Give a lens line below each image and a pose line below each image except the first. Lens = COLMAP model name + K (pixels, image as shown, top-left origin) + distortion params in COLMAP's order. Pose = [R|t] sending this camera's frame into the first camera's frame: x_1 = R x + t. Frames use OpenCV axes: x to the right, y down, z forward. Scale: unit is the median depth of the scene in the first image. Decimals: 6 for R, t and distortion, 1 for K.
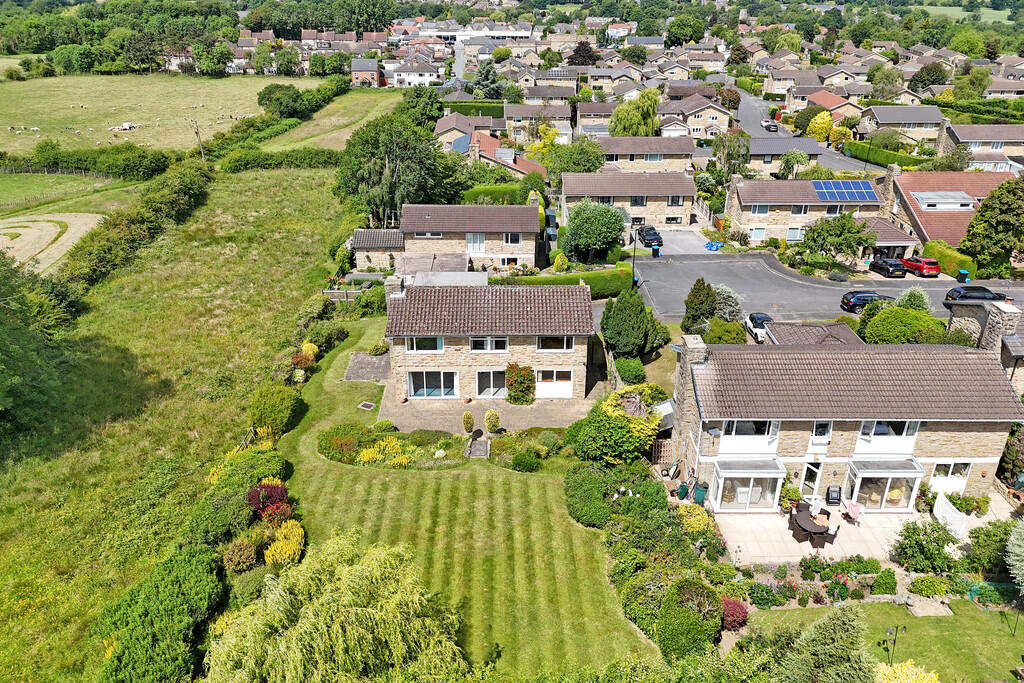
lens RADIAL K [[782.5, 0, 508.7], [0, 782.5, 303.2], [0, 0, 1]] dist [0.080438, -0.115779]
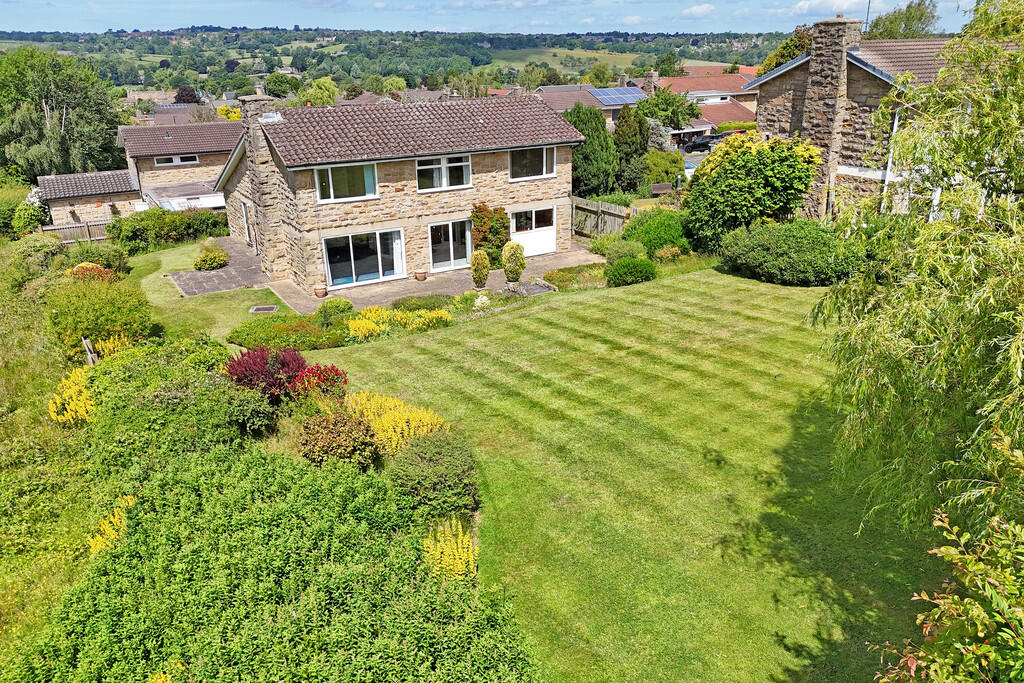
lens RADIAL K [[776.5, 0, 524.4], [0, 776.5, 345.1], [0, 0, 1]] dist [0.076978, -0.083035]
pose [[0.854942, -0.199566, 0.478799, -0.196743], [0.229695, 0.973252, -0.004487, 0.134030], [-0.465097, 0.113814, 0.877913, 0.279184]]
